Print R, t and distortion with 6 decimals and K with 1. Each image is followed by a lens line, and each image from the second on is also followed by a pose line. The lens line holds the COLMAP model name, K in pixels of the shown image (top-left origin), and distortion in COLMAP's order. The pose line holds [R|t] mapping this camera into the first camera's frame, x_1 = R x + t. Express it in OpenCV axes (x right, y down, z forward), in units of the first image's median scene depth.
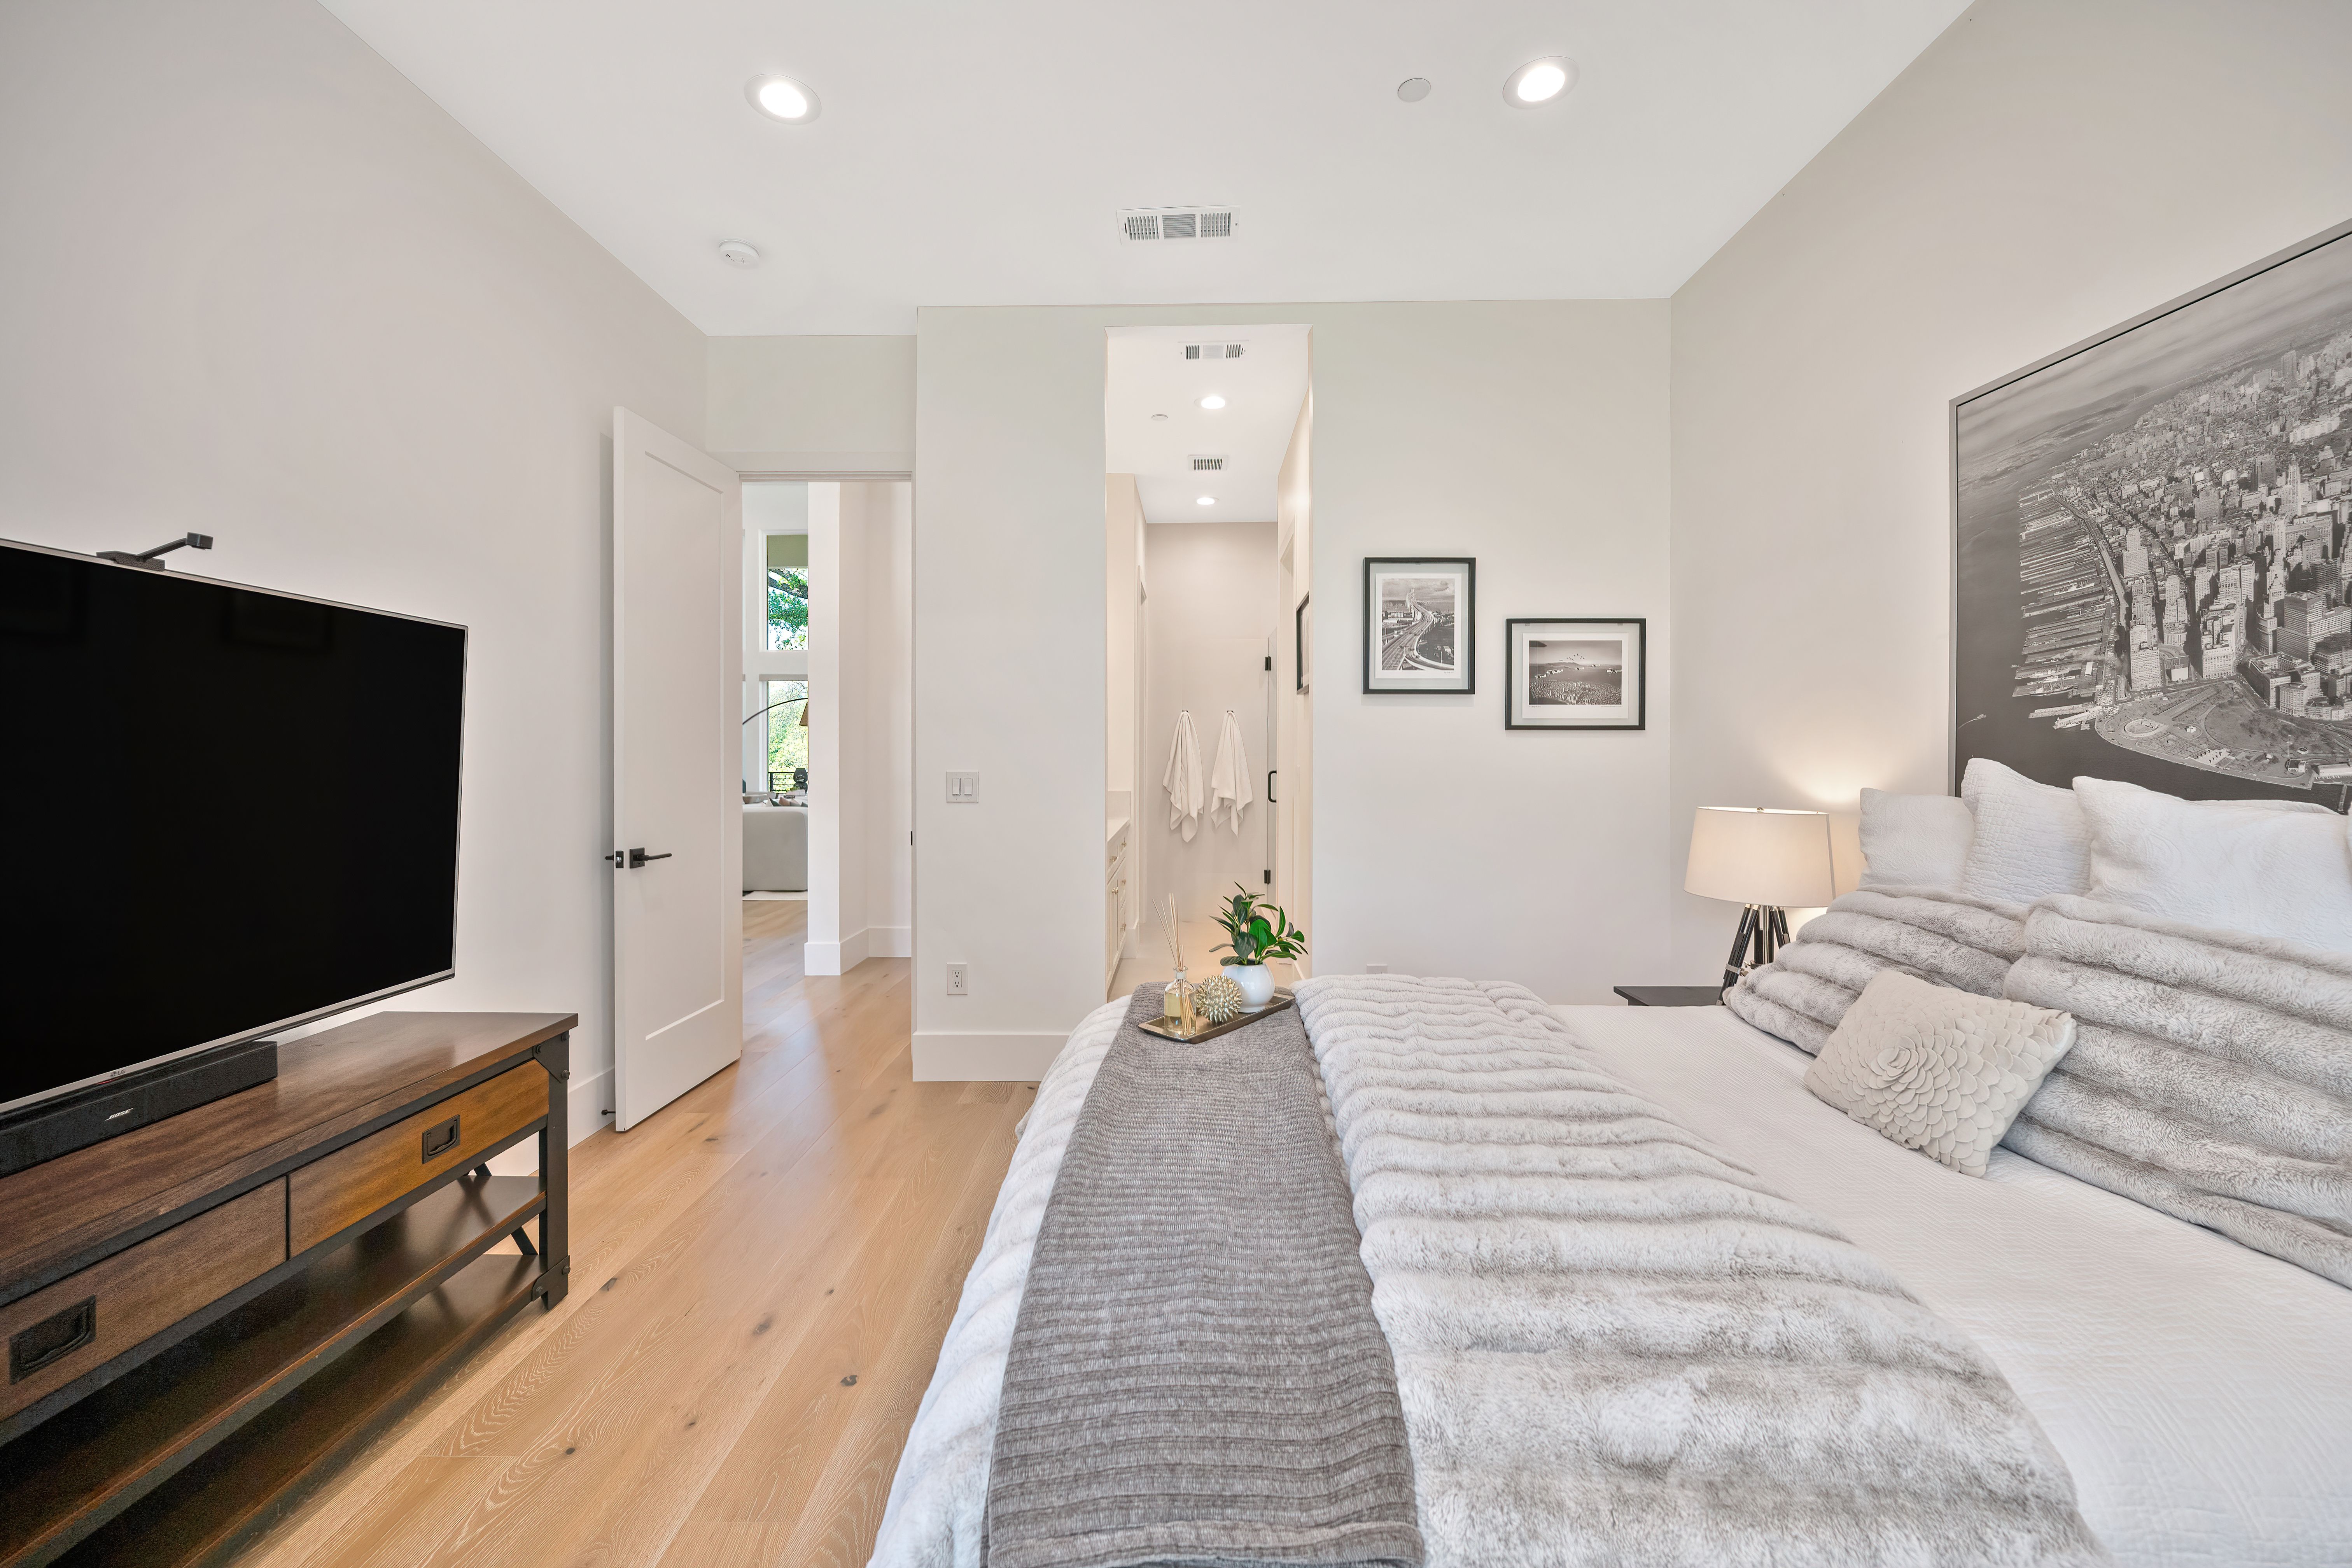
lens RADIAL K [[920.3, 0, 1177.0], [0, 920.3, 767.6], [0, 0, 1]] dist [-0.002765, 0.000409]
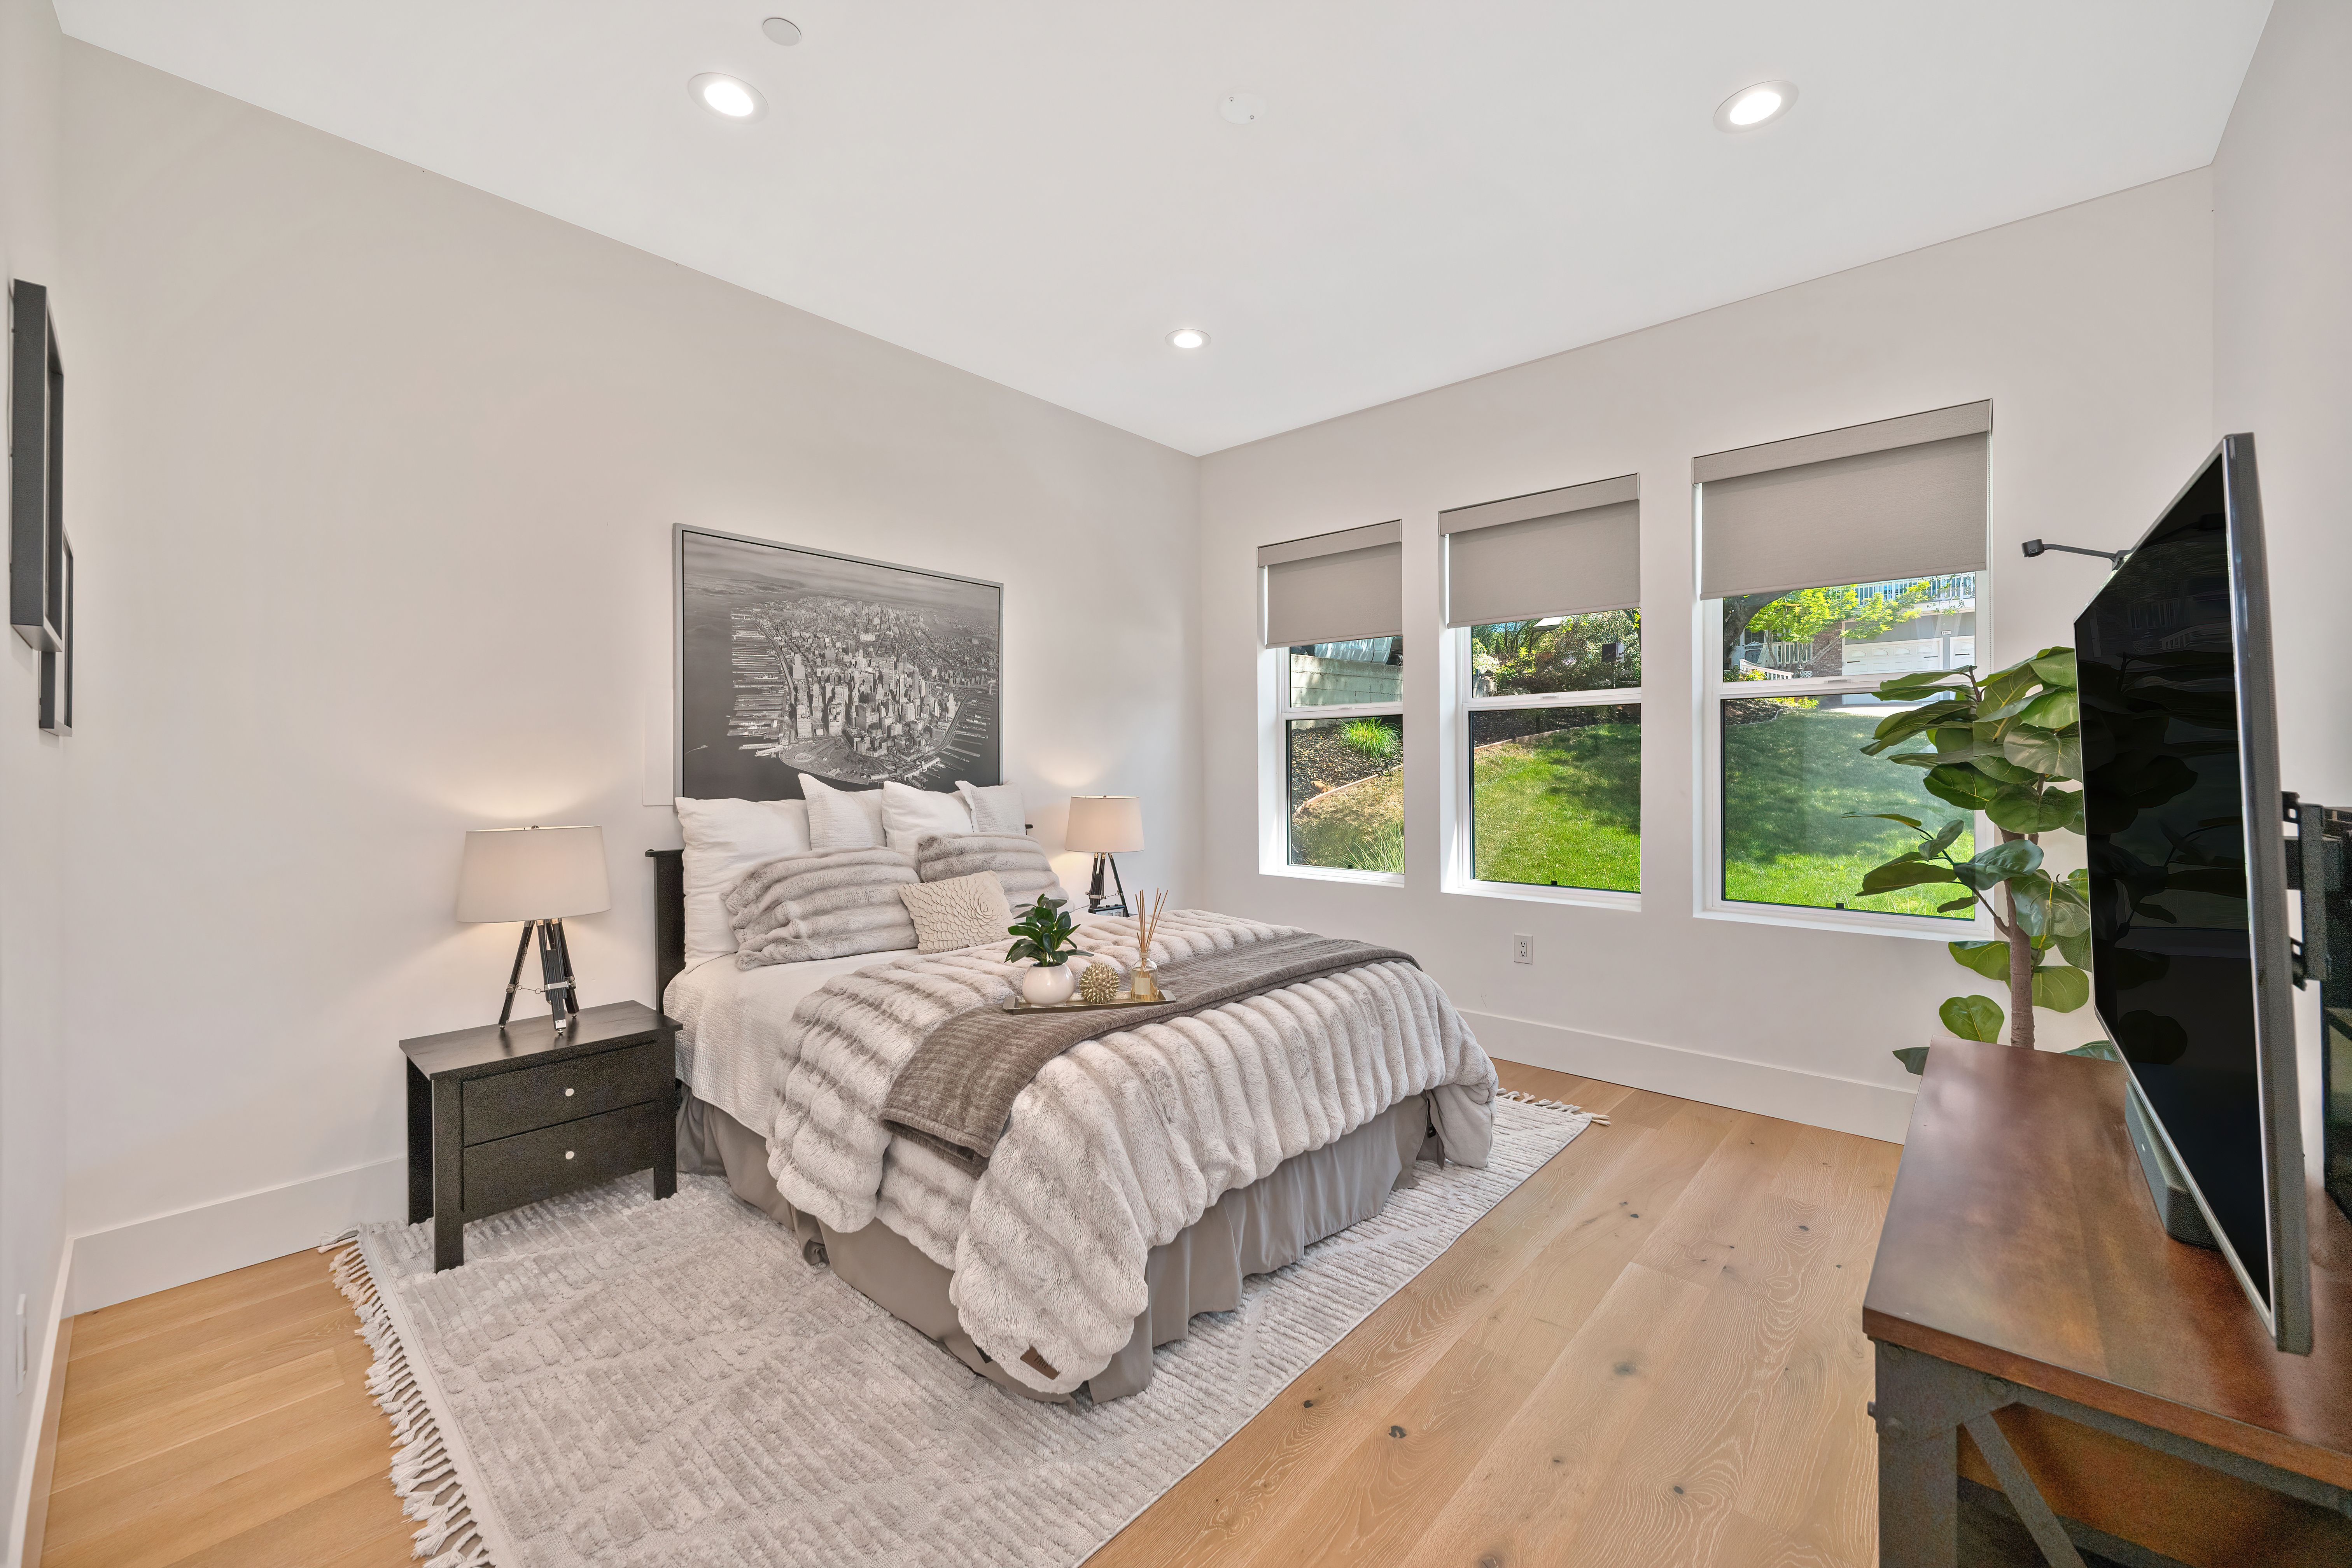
lens RADIAL K [[920.3, 0, 1180.9], [0, 920.3, 767.8], [0, 0, 1]] dist [-0.002765, 0.000409]
pose [[-0.744210, 0.003905, 0.667934, -0.898036], [0.015517, 0.999814, 0.011443, -0.032583], [-0.667766, 0.018880, -0.744132, 2.007368]]
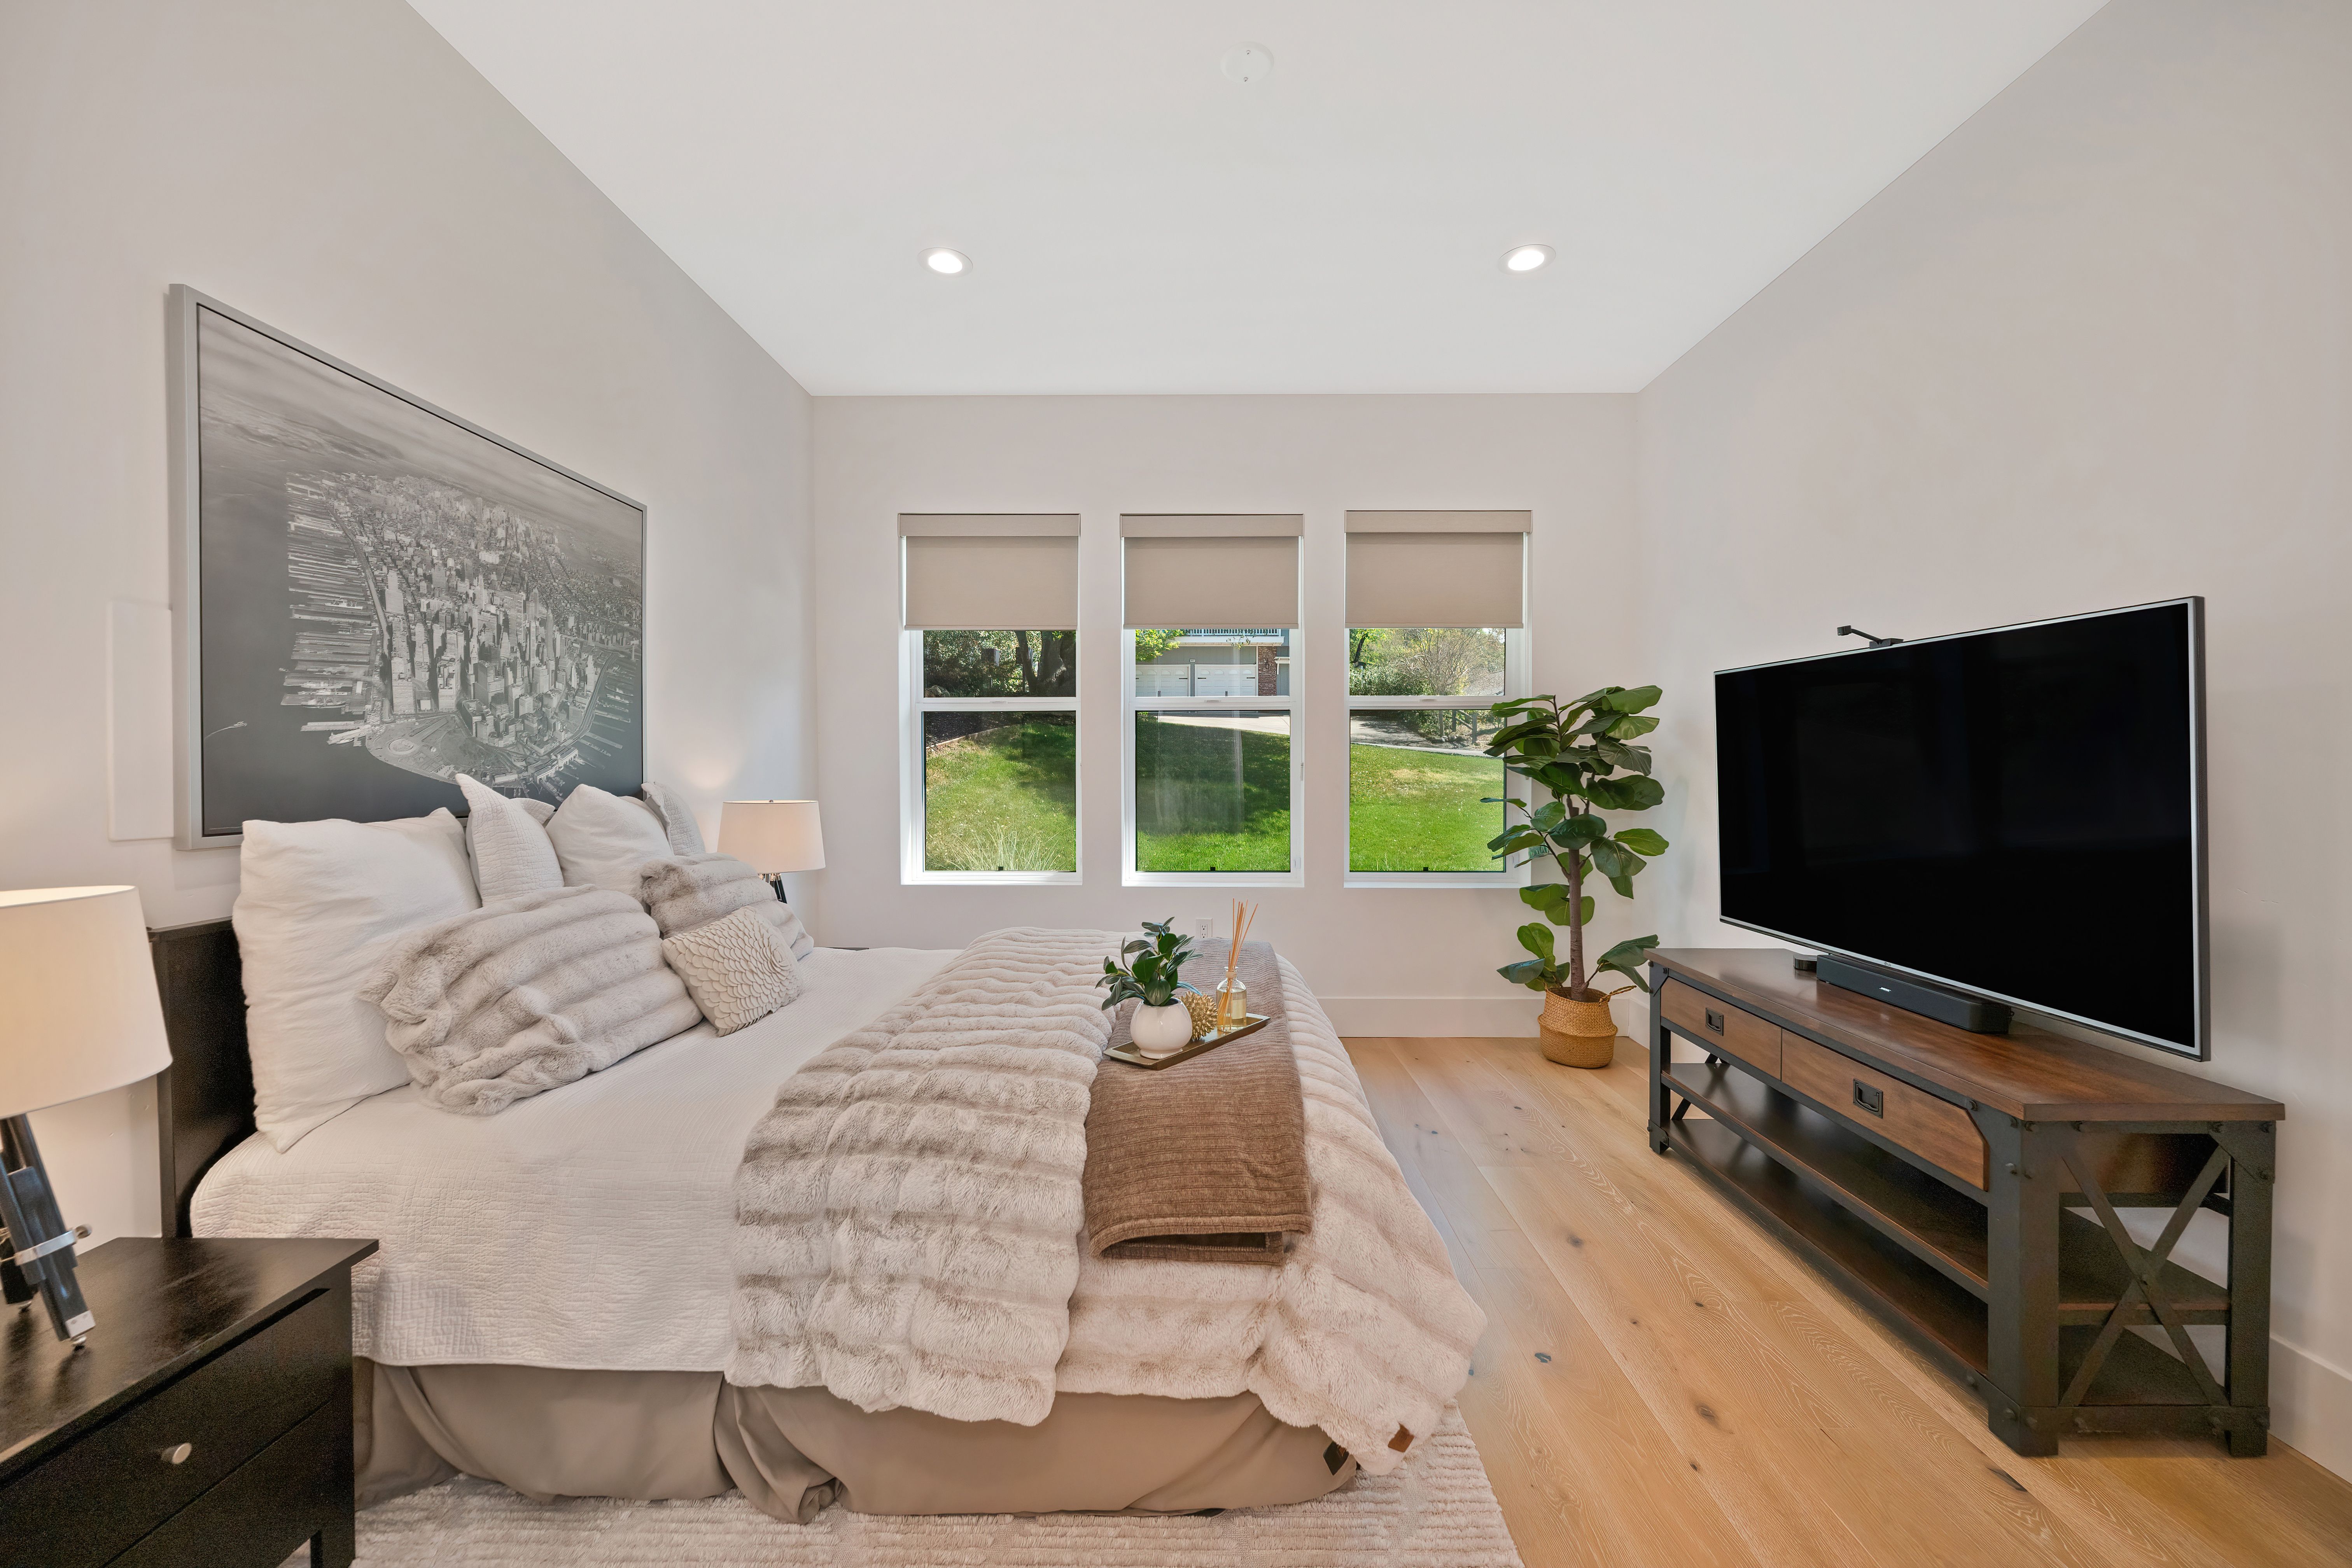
lens RADIAL K [[920.3, 0, 1161.5], [0, 920.3, 777.1], [0, 0, 1]] dist [-0.002765, 0.000409]
pose [[-0.999786, 0.001147, 0.020676, 0.070351], [0.001831, 0.999451, 0.033087, -0.043381], [-0.020627, 0.033118, -0.999239, 2.236081]]
